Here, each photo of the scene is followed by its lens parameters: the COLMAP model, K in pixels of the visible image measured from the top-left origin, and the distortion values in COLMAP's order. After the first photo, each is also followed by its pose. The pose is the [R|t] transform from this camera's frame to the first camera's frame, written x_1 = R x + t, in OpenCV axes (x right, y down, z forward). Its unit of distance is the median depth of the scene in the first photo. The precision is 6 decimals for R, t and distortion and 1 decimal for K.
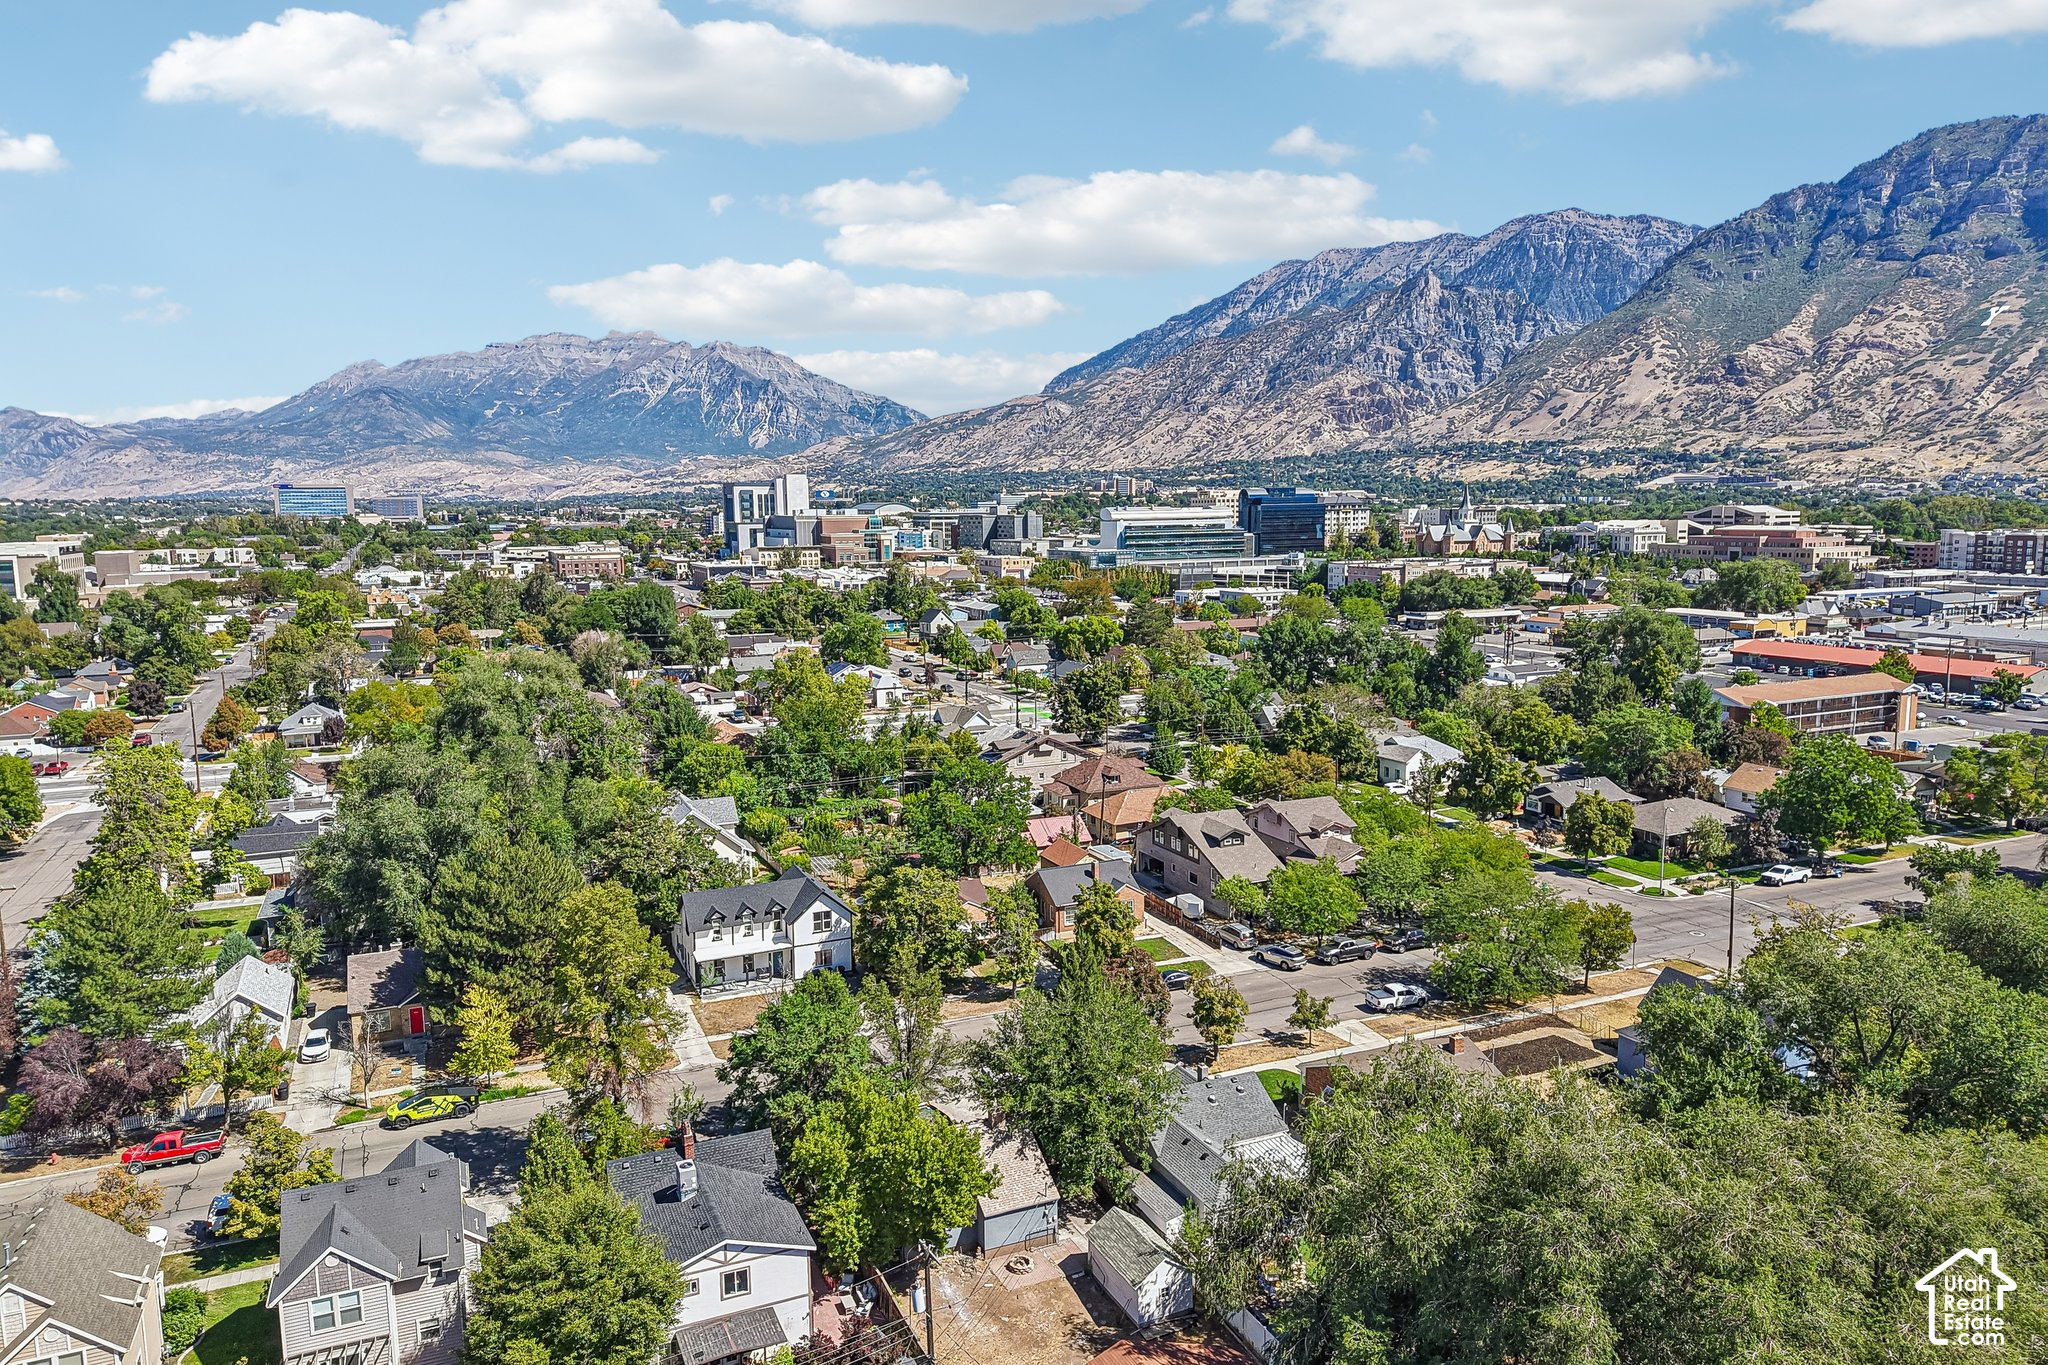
lens RADIAL K [[1381.5, 0, 1020.8], [0, 1381.5, 655.5], [0, 0, 1]] dist [0.076619, -0.098144]
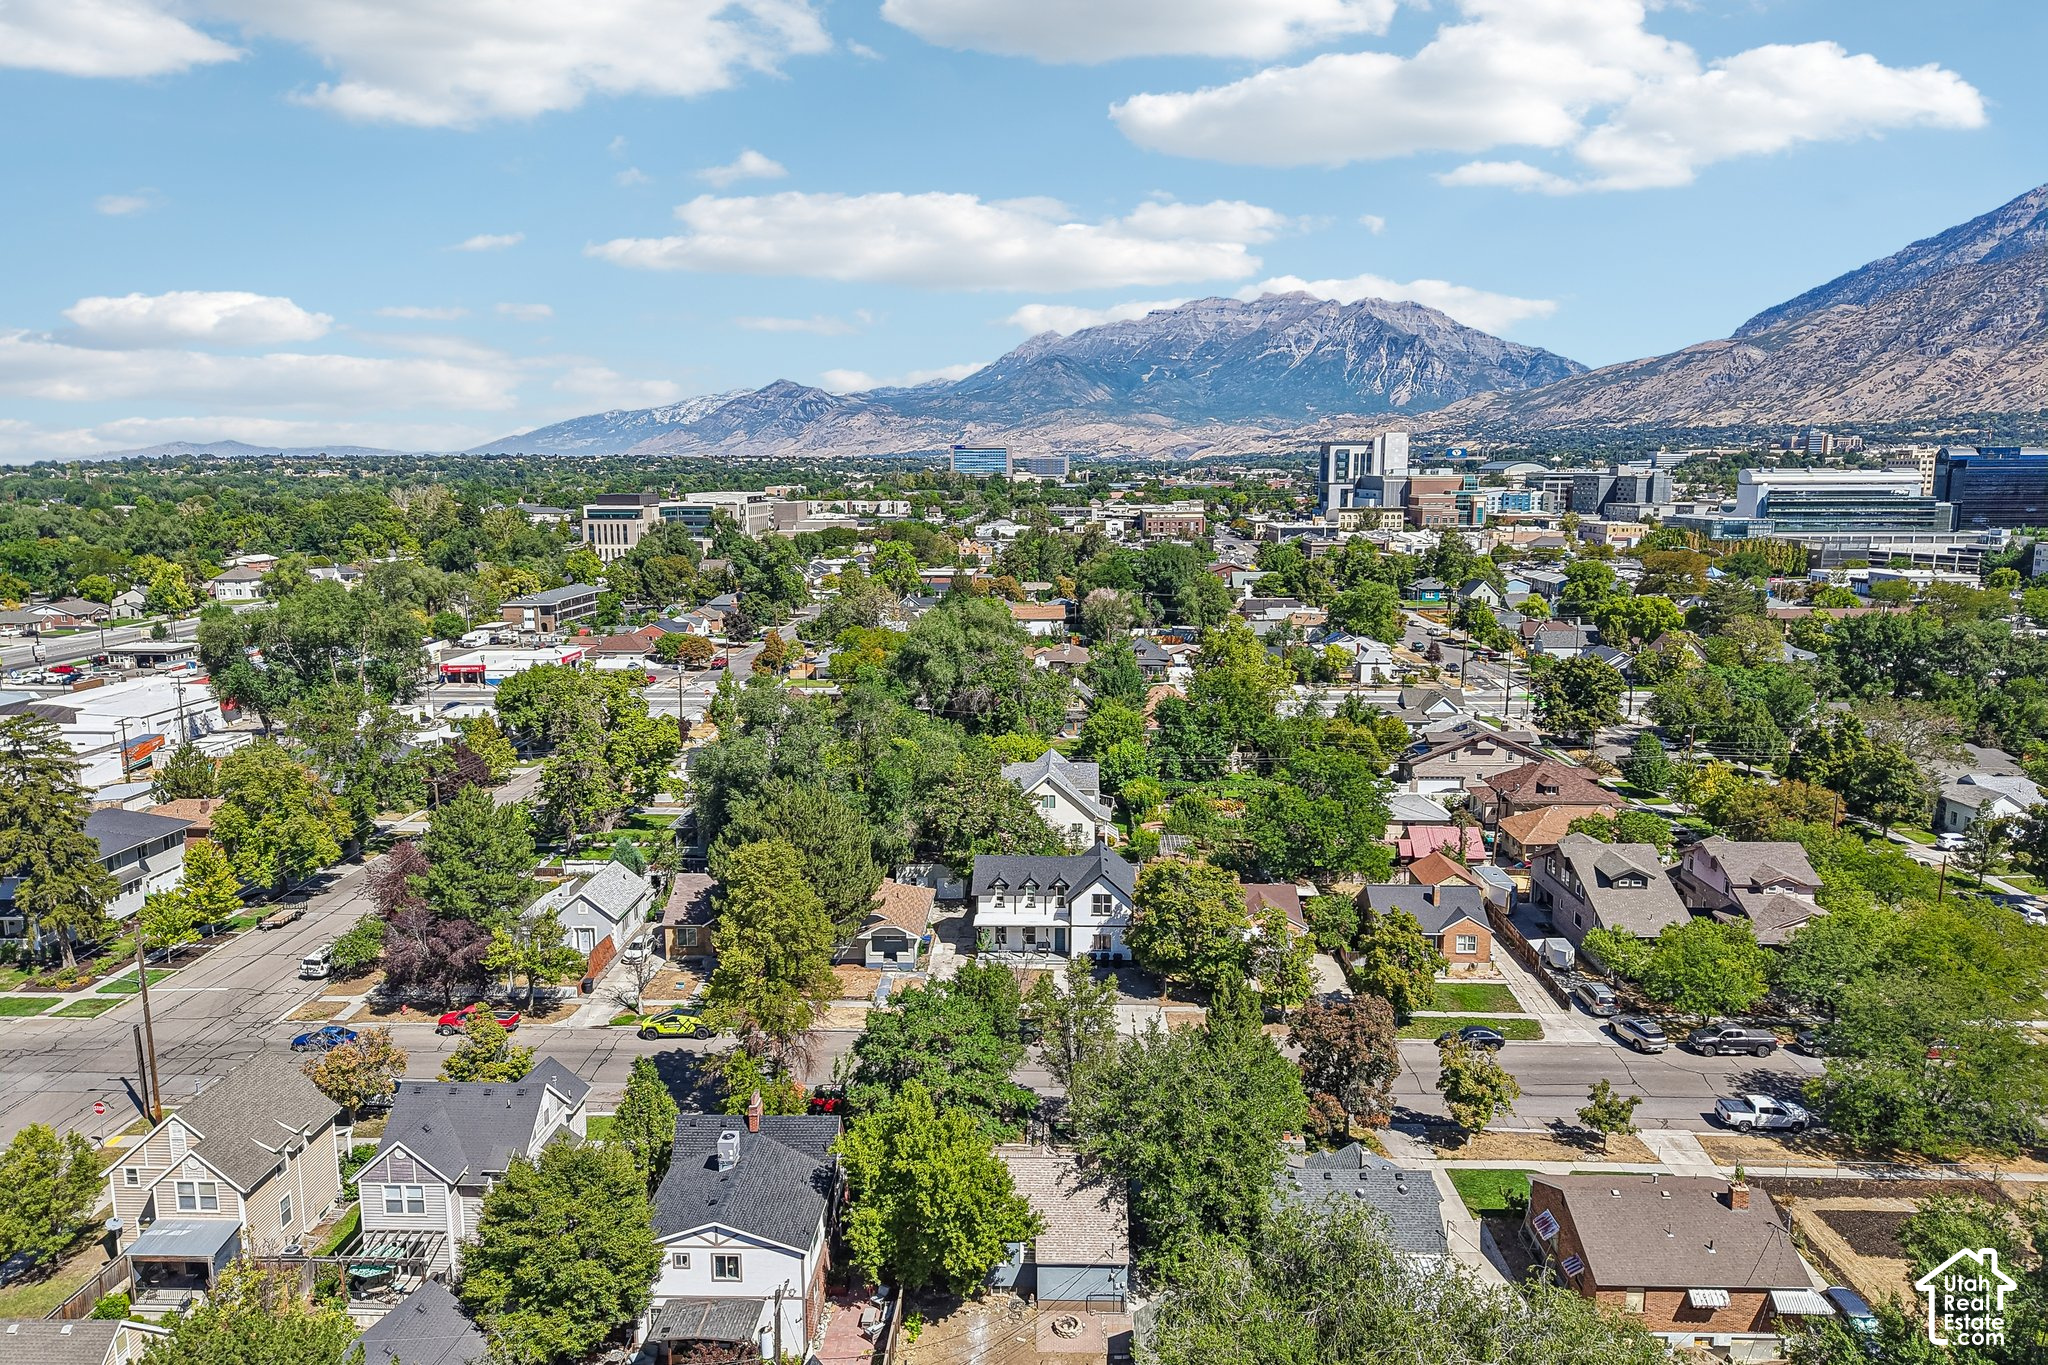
lens RADIAL K [[1360.8, 0, 1024.0], [0, 1360.8, 682.5], [0, 0, 1]] dist [0.070912, -0.088258]
pose [[0.896734, 0.077937, -0.435653, 0.170808], [-0.055830, 0.996429, 0.063339, -0.015482], [0.439034, -0.032476, 0.897883, 0.108336]]
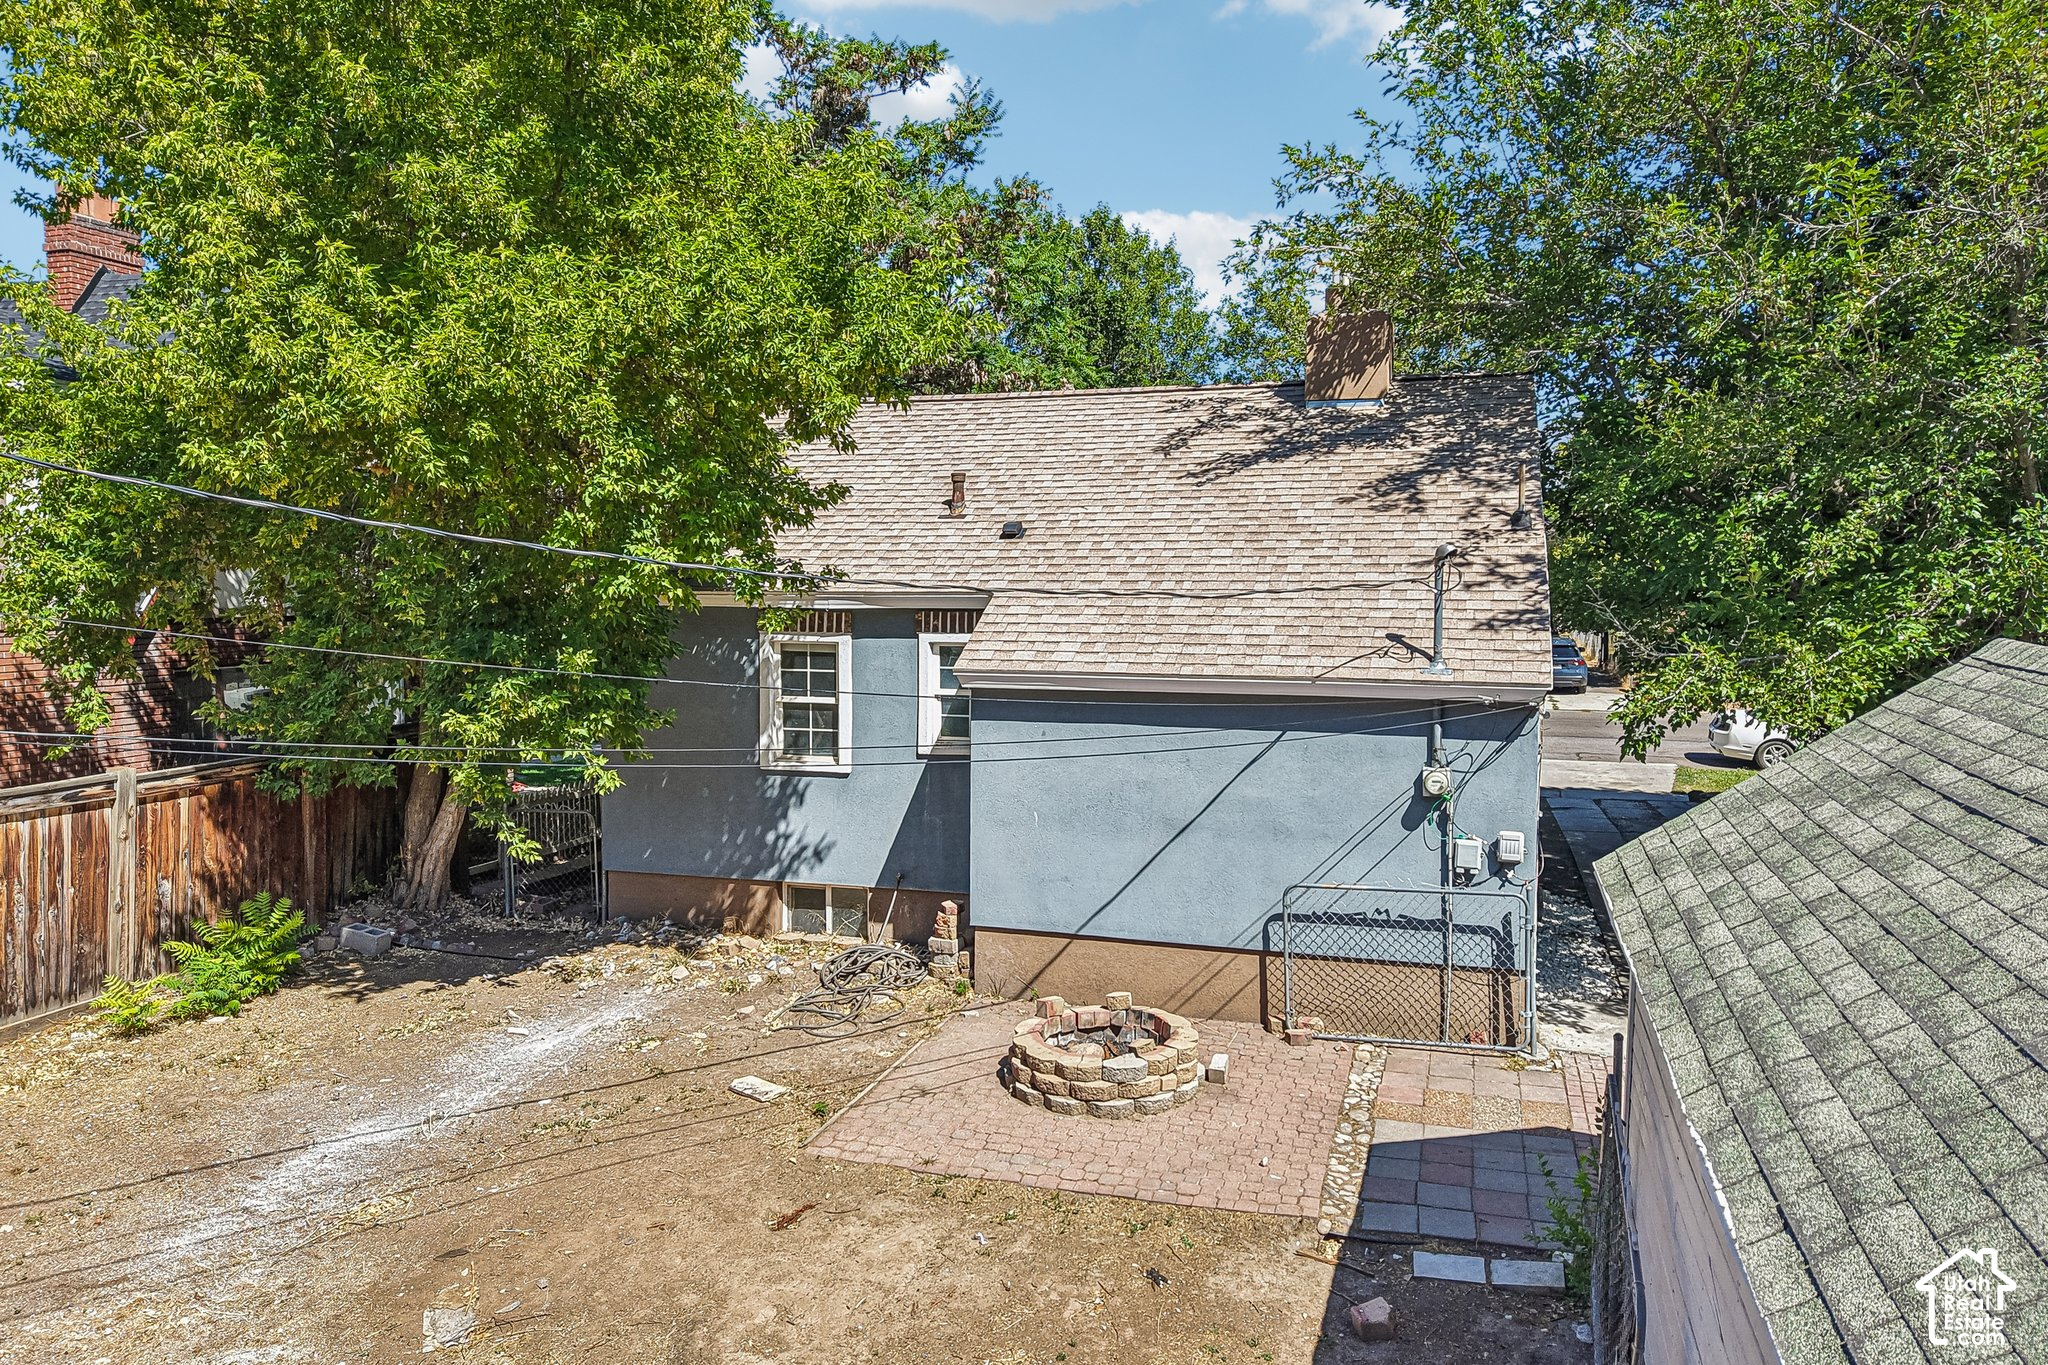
lens RADIAL K [[1395.9, 0, 1050.2], [0, 1395.9, 646.1], [0, 0, 1]] dist [0.049455, -0.038647]
pose [[0.762759, 0.049081, -0.644818, 0.040738], [-0.089433, 0.995541, -0.030014, 0.210491], [0.640469, 0.080561, 0.763746, 0.467162]]
